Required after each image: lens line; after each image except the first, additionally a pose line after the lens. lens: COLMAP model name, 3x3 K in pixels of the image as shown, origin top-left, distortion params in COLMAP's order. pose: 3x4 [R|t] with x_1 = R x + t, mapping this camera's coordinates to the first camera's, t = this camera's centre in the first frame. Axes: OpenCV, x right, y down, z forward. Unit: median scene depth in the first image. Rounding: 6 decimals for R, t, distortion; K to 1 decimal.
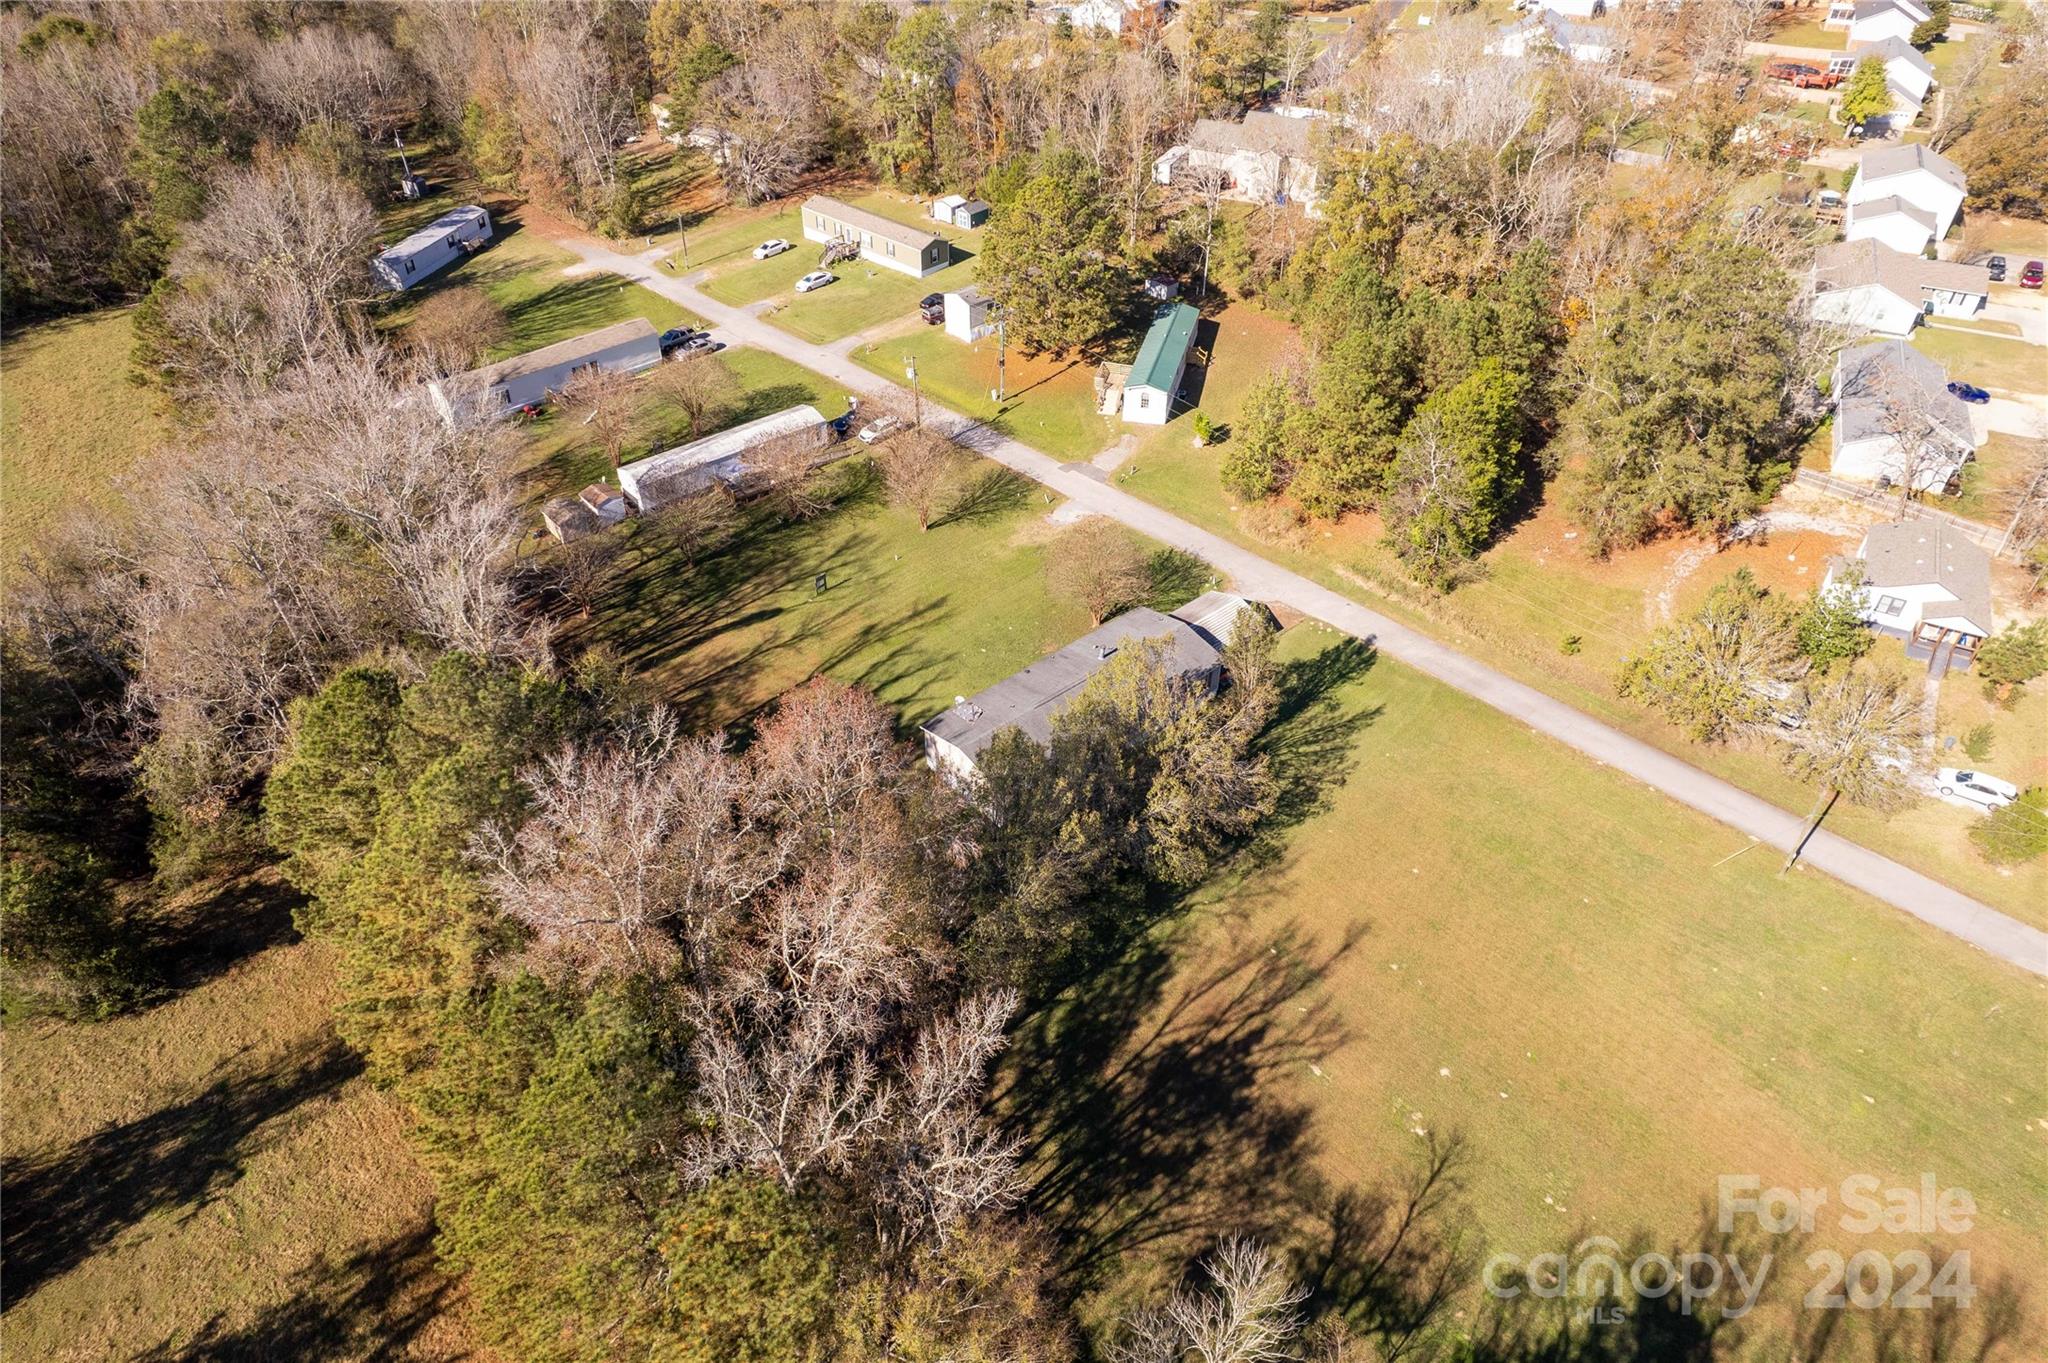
lens RADIAL K [[1332.3, 0, 1016.8], [0, 1332.3, 682.0], [0, 0, 1]] dist [-0.060743, 0.022583]
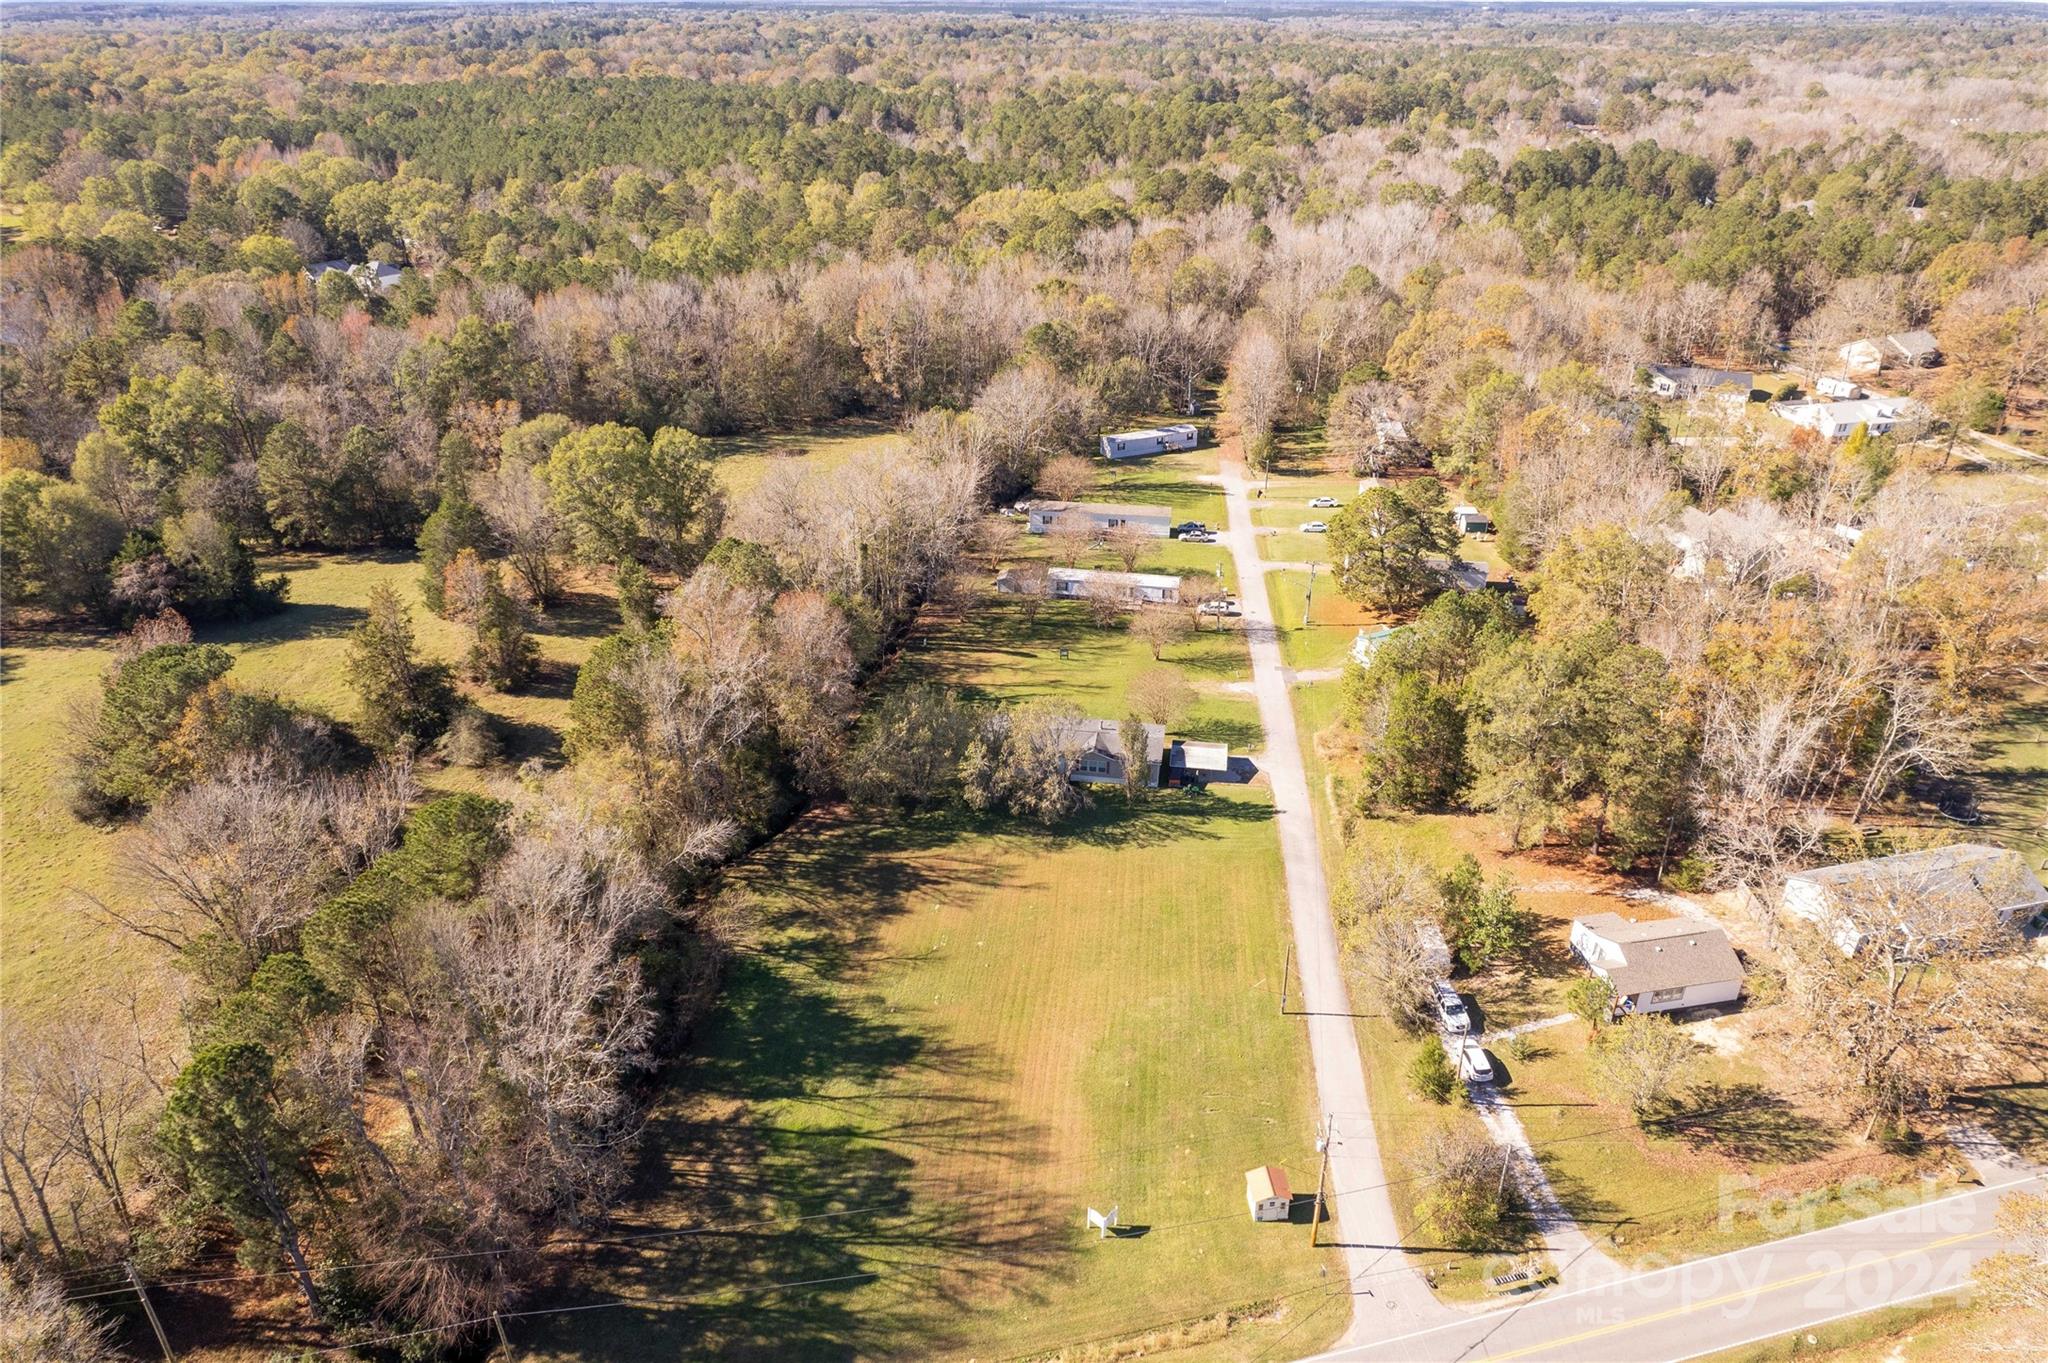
lens RADIAL K [[1332.3, 0, 1024.8], [0, 1332.3, 682.4], [0, 0, 1]] dist [-0.060743, 0.022583]
pose [[0.636966, 0.354677, -0.684455, 1.242830], [-0.477240, 0.878702, 0.011206, -0.046820], [0.605406, 0.319511, 0.728969, -0.304262]]
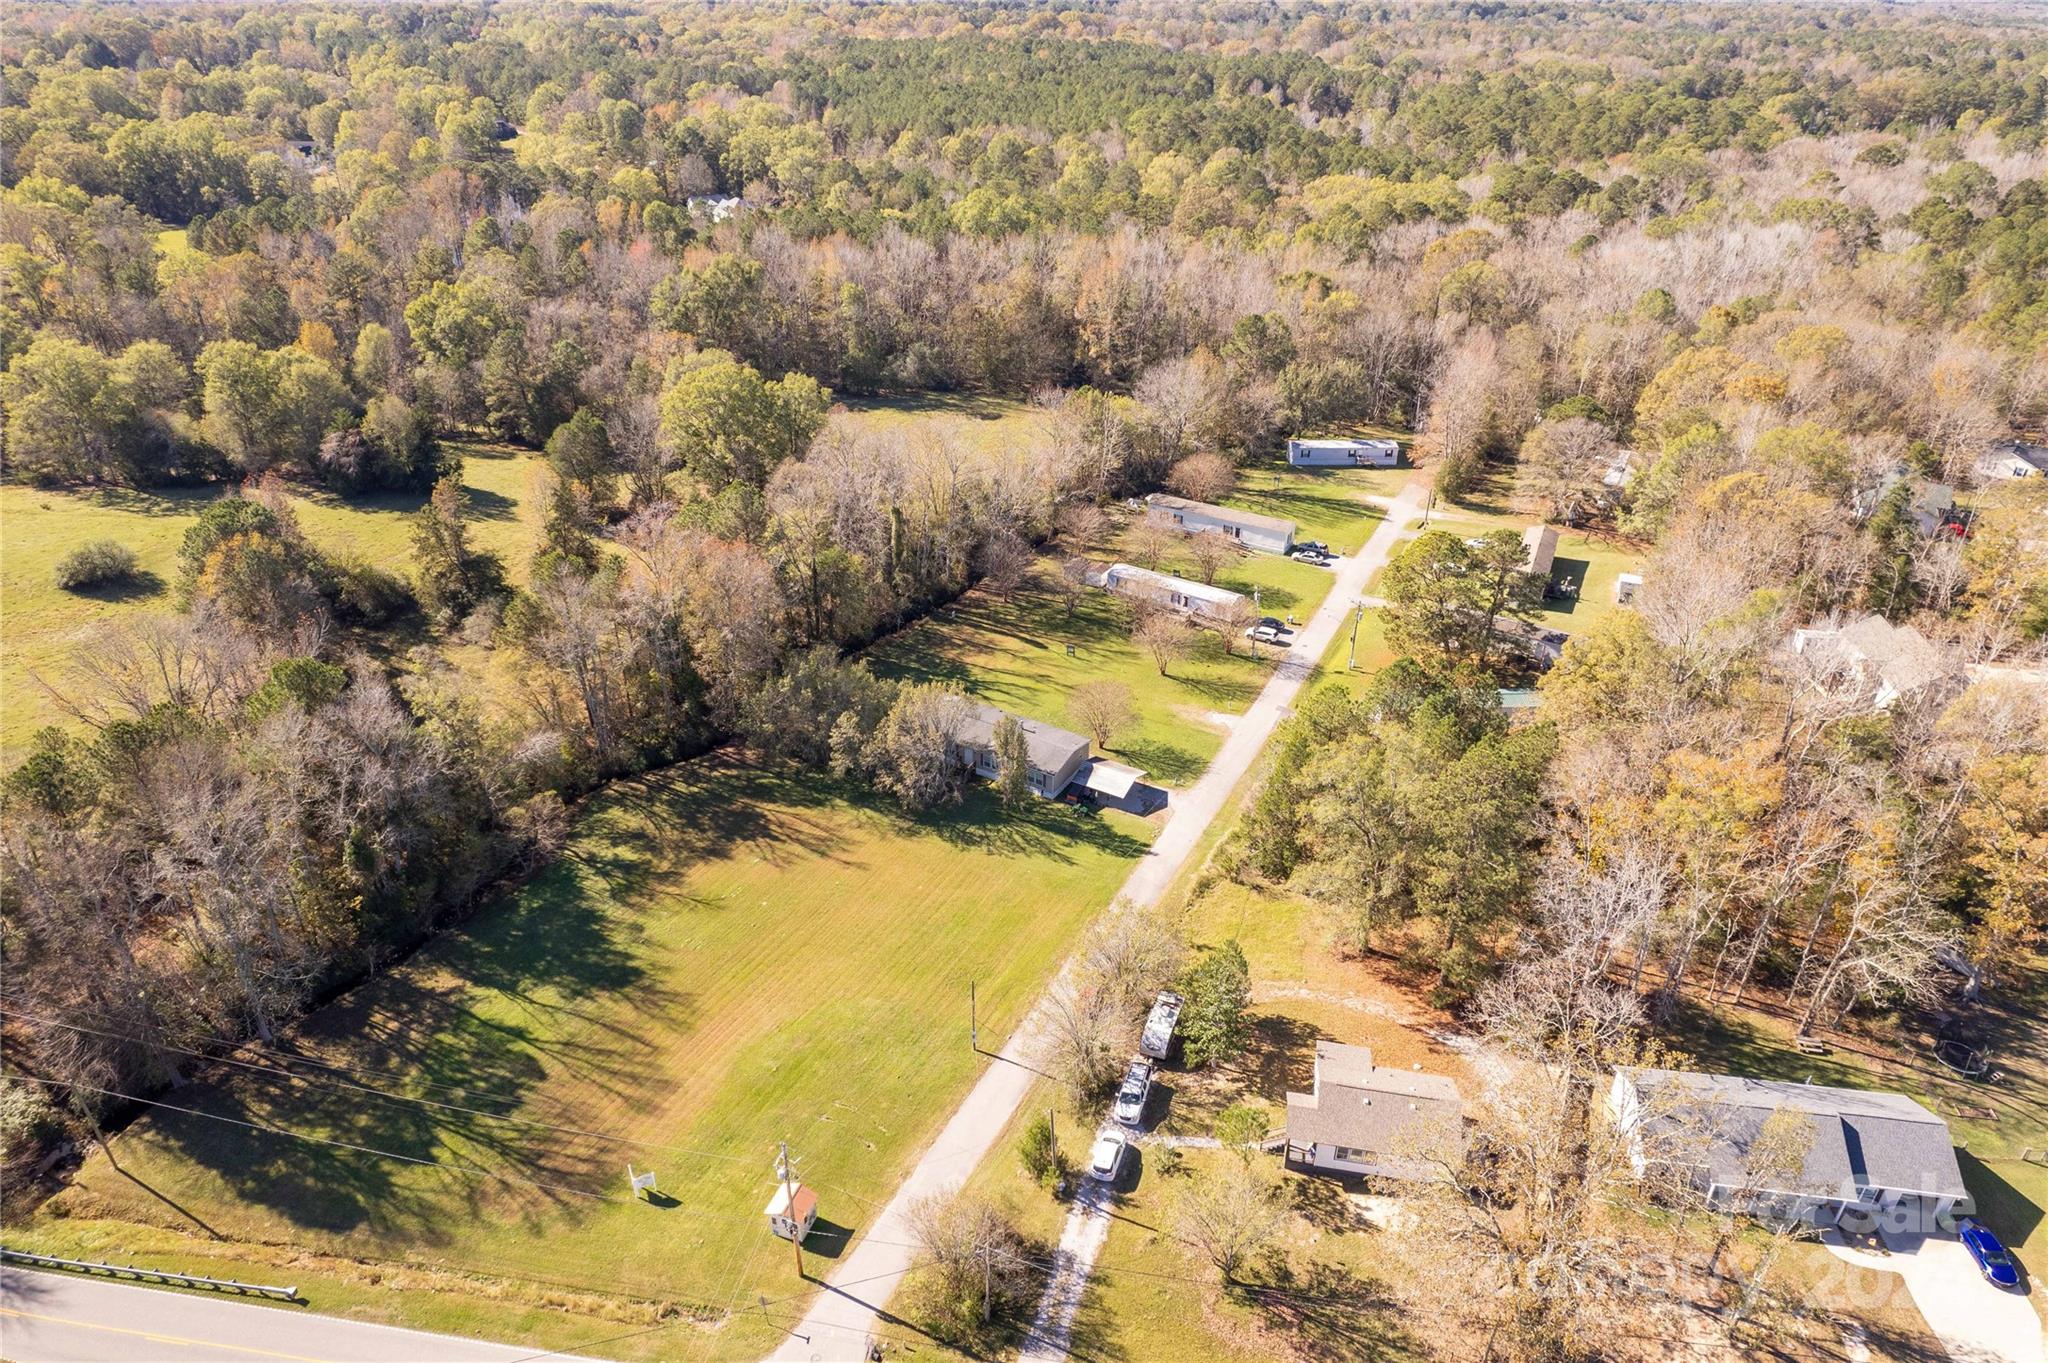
lens RADIAL K [[1332.3, 0, 1029.1], [0, 1332.3, 680.5], [0, 0, 1]] dist [-0.060743, 0.022583]
pose [[0.296212, 0.458532, -0.837858, 1.542857], [-0.599336, 0.772258, 0.210745, -0.452293], [0.743677, 0.439733, 0.503567, 0.200289]]
